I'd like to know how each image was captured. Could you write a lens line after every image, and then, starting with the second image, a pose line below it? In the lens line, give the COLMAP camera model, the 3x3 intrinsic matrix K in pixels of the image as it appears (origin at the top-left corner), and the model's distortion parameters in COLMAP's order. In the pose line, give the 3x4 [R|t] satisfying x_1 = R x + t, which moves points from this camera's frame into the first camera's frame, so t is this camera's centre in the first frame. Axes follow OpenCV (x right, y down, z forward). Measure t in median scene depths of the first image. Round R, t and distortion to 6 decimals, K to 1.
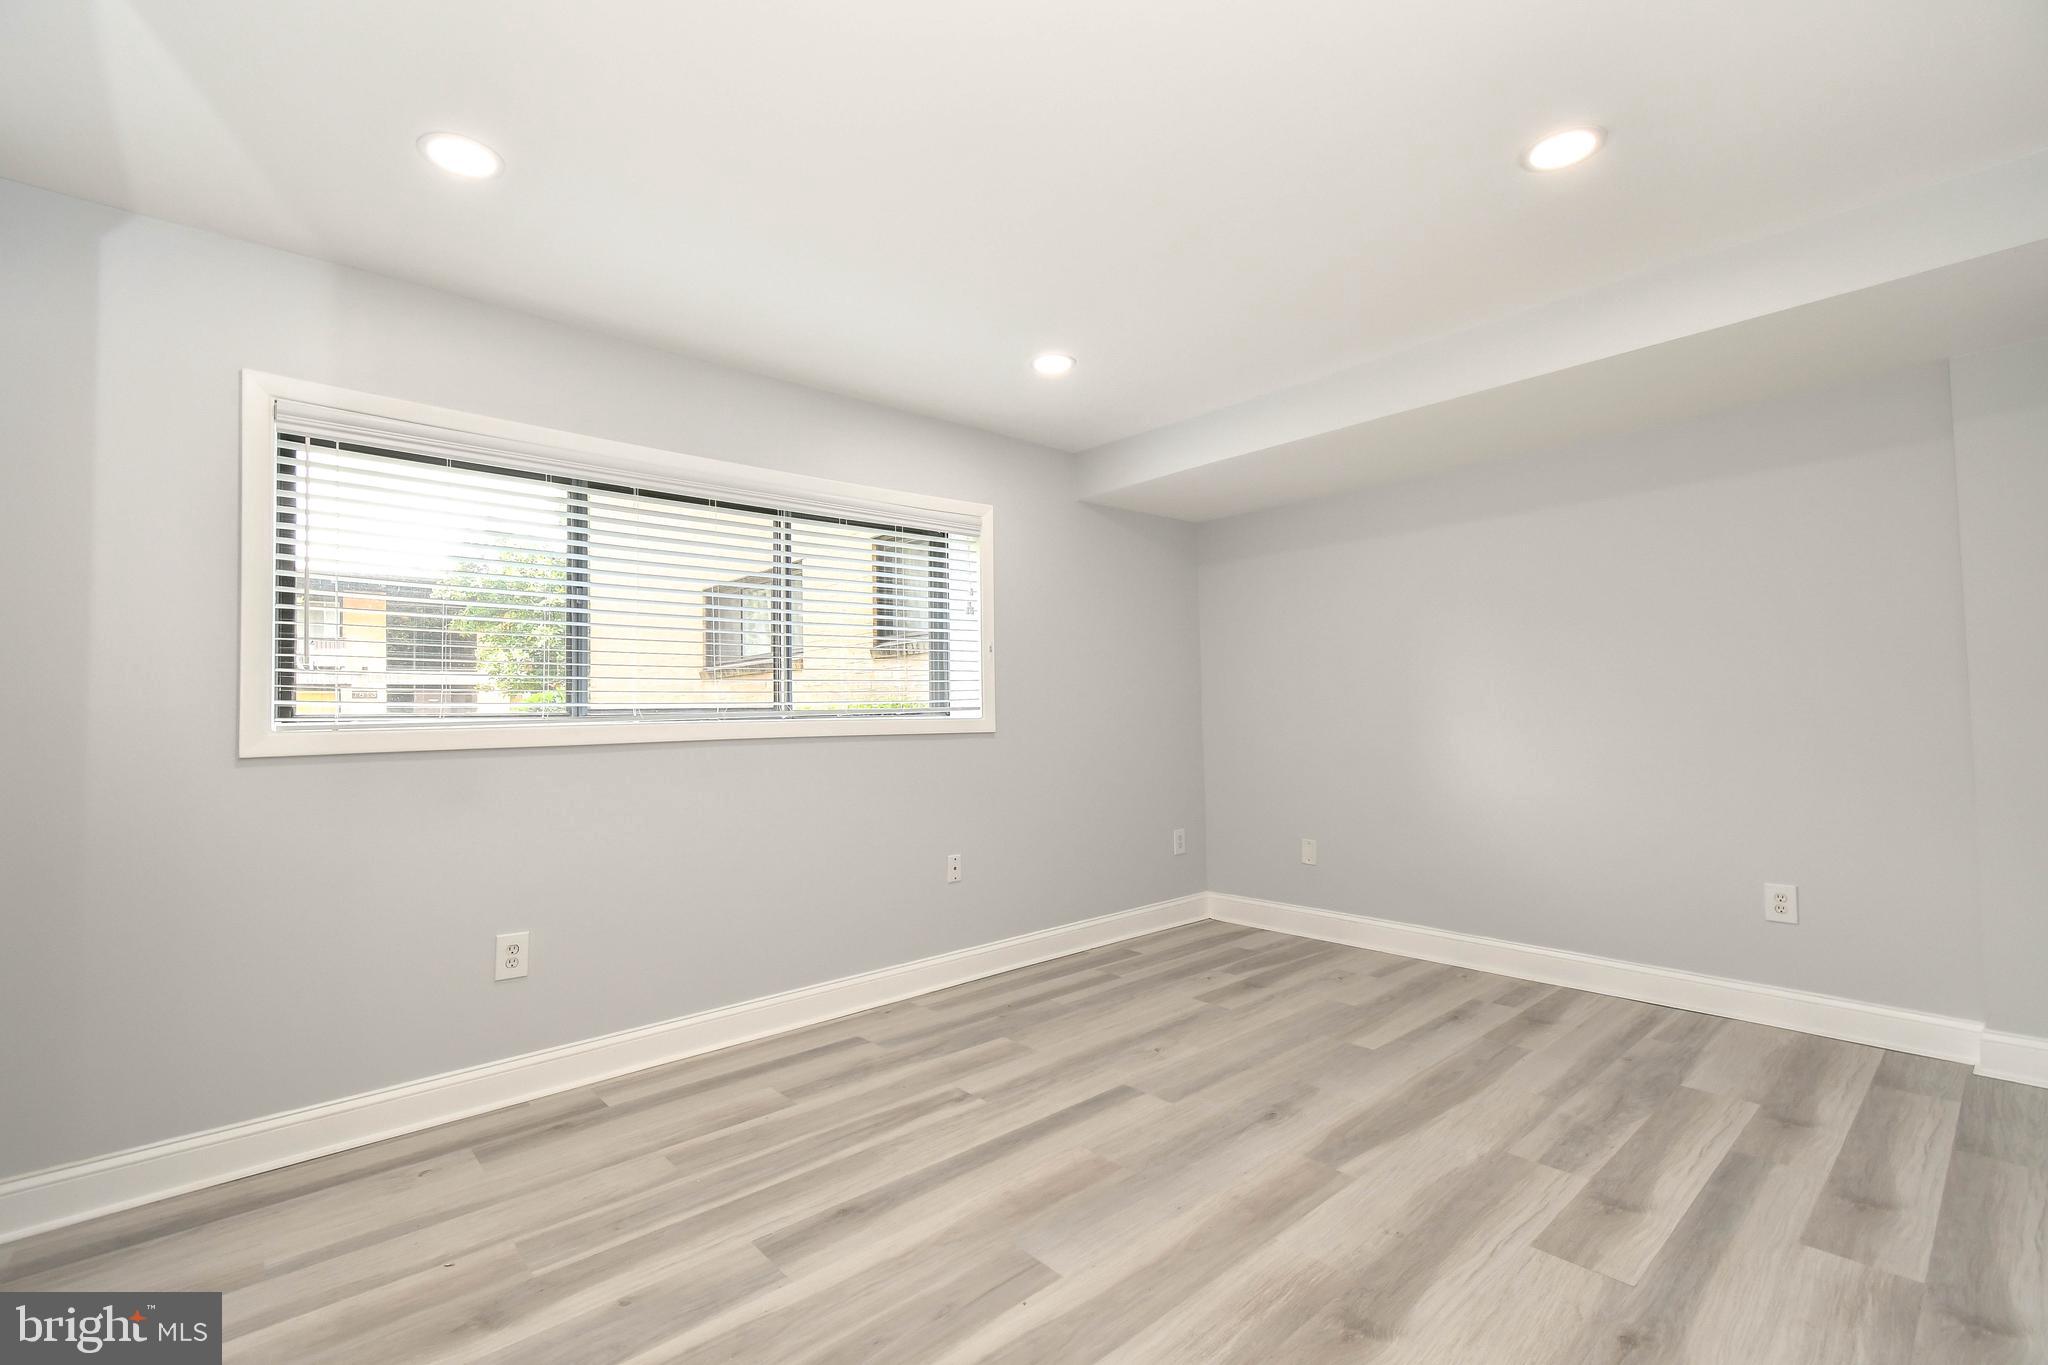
lens RADIAL K [[891.8, 0, 1029.1], [0, 891.8, 685.6], [0, 0, 1]] dist [0.008231, -0.006256]
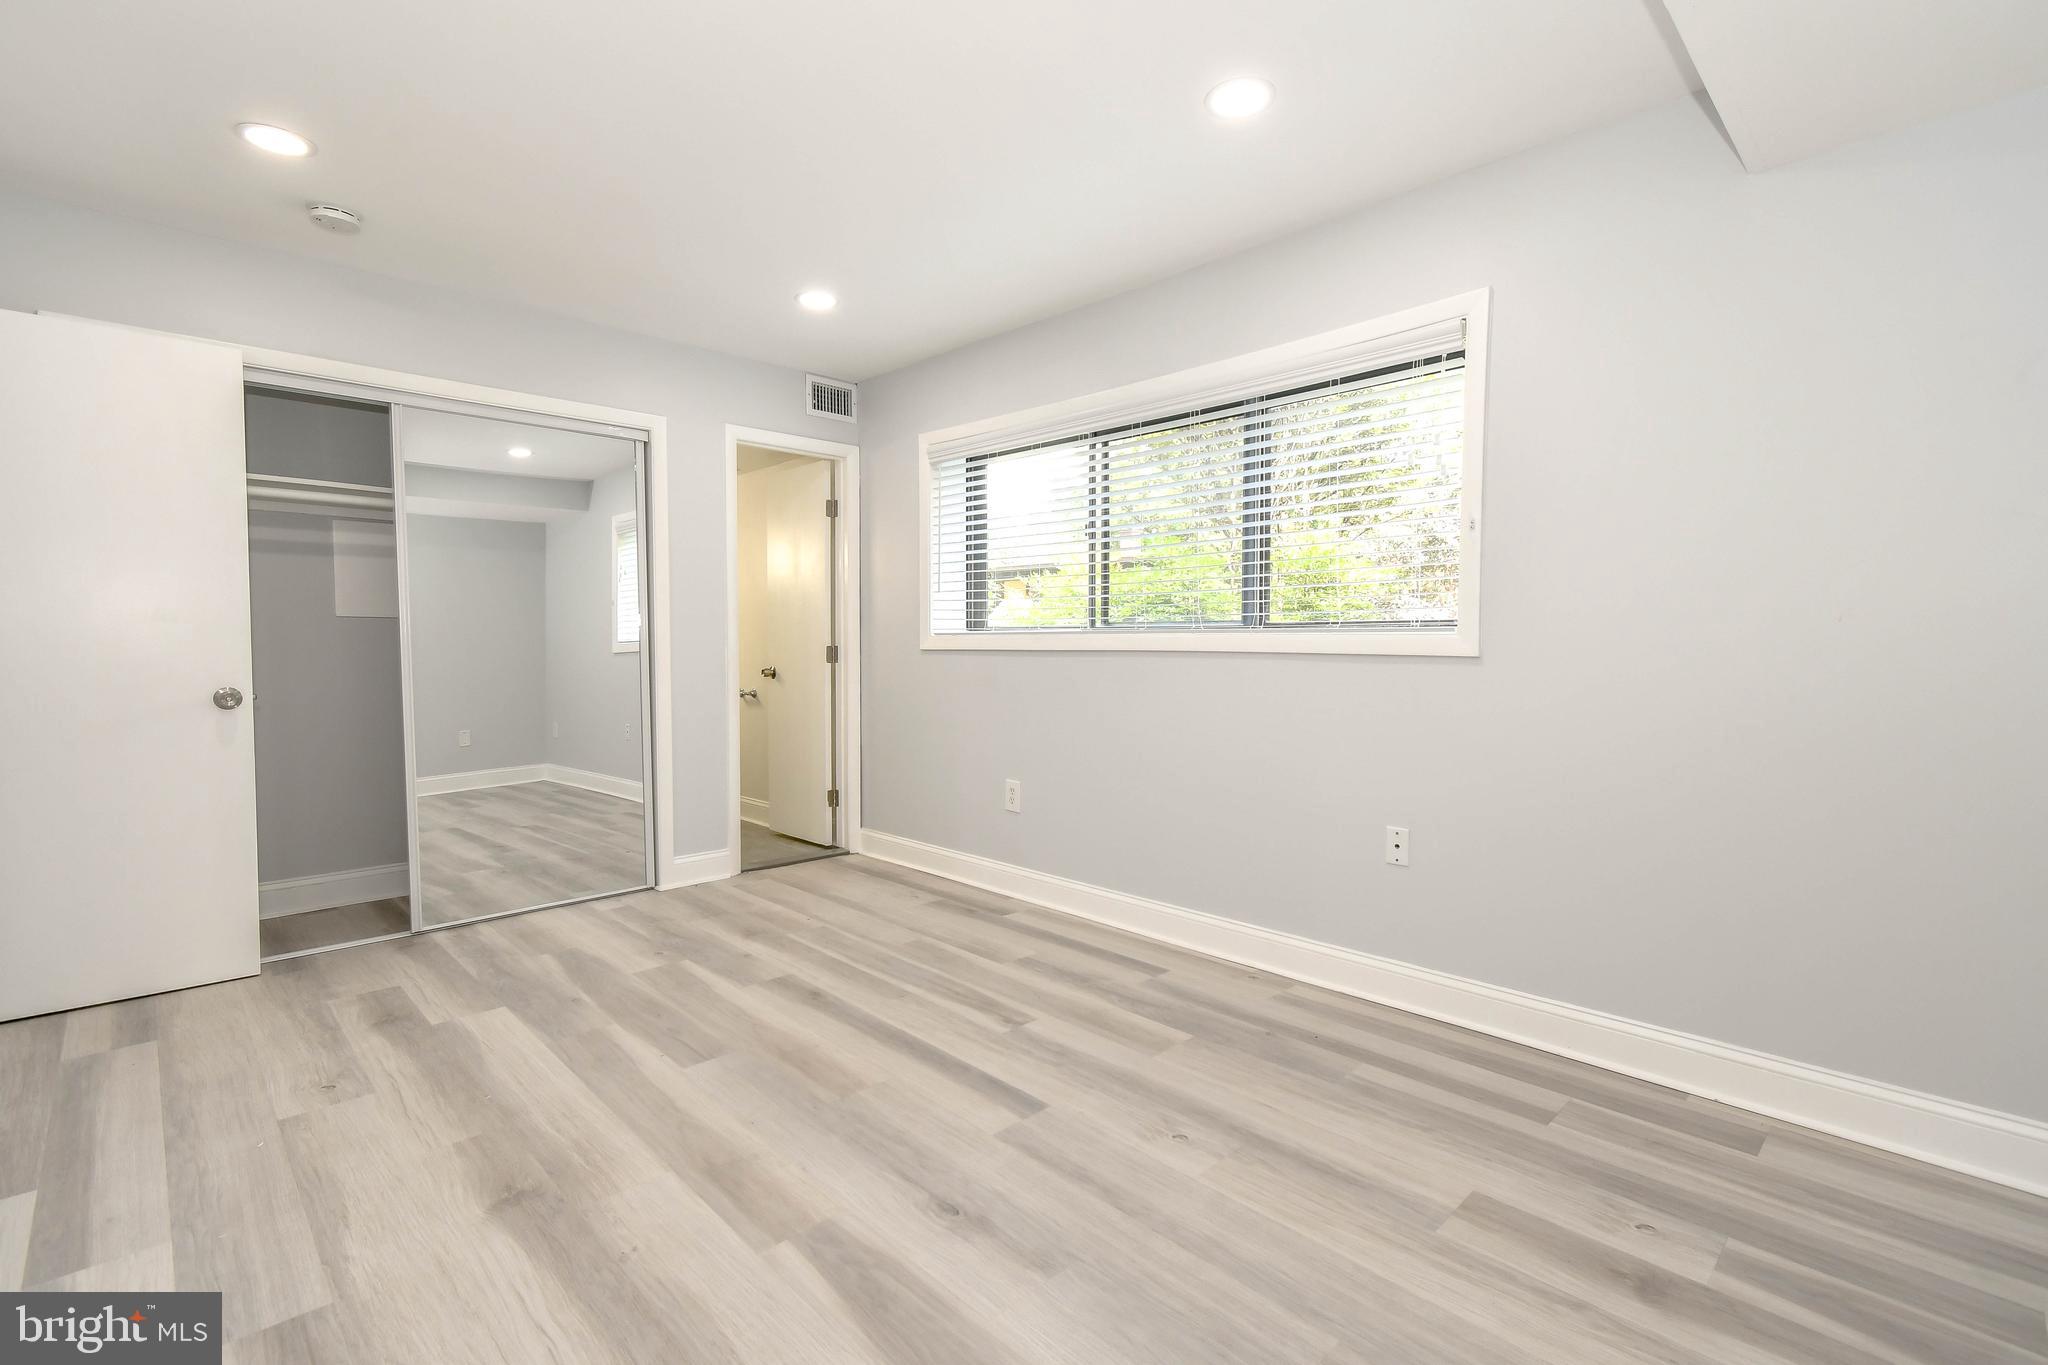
lens RADIAL K [[926.6, 0, 1024.1], [0, 926.6, 677.3], [0, 0, 1]] dist [0.002359, -0.005938]
pose [[0.038891, 0.054303, -0.997767, 0.891327], [0.028592, 0.998053, 0.055433, 0.031228], [0.998834, -0.030684, 0.037263, 0.964750]]
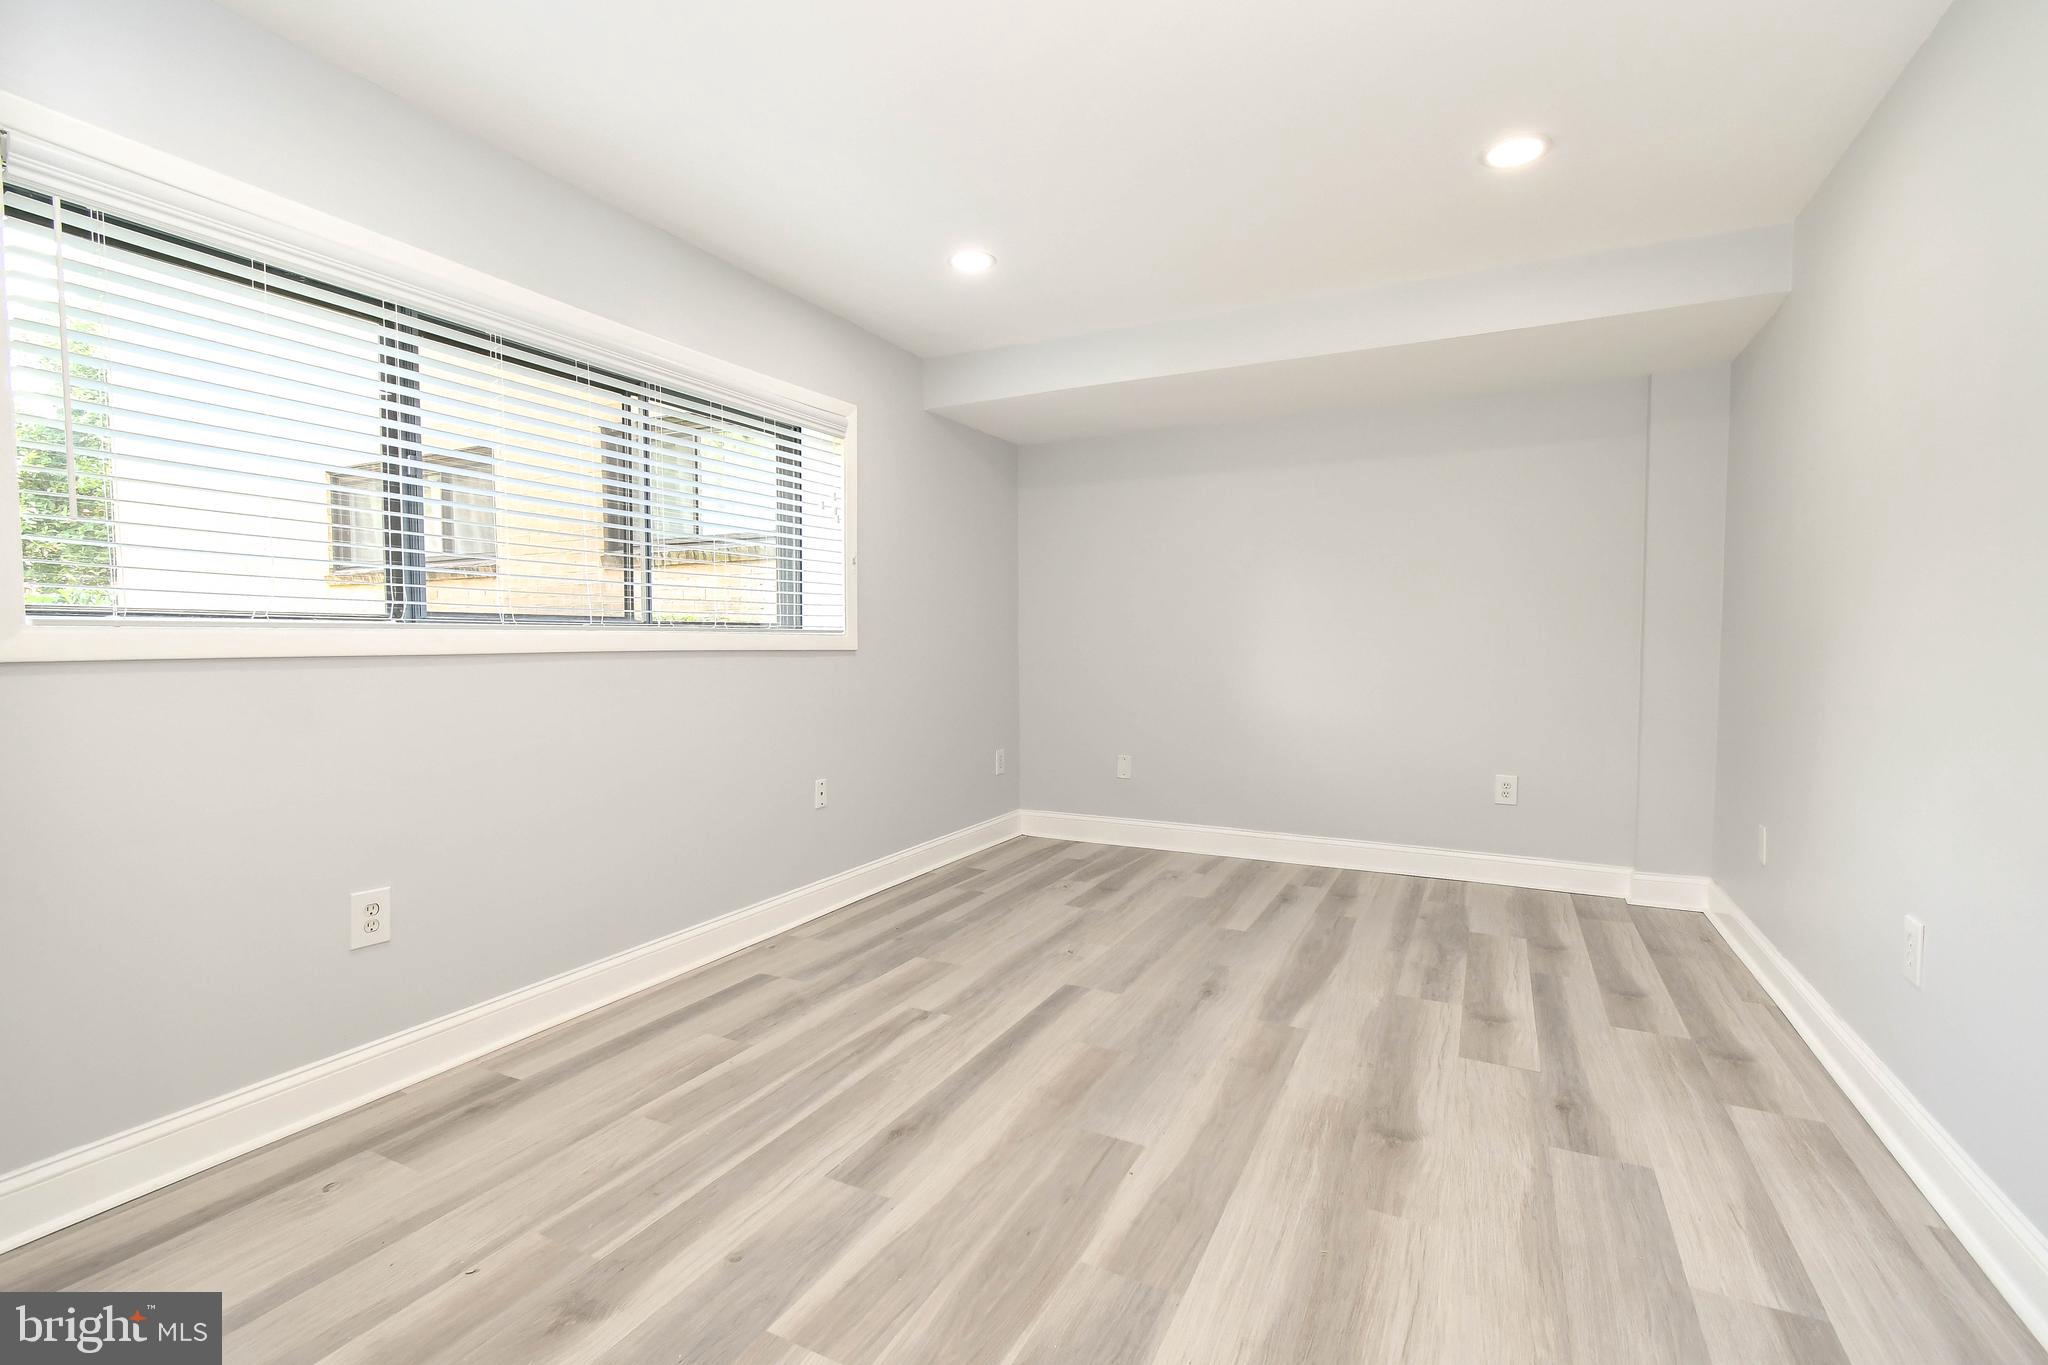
lens RADIAL K [[915.8, 0, 1025.8], [0, 915.8, 685.5], [0, 0, 1]] dist [0.000162, -0.000625]
pose [[0.931659, -0.000443, 0.363332, -0.329771], [-0.027568, 0.997030, 0.071905, 0.021713], [-0.362285, -0.077007, 0.928881, 0.046757]]
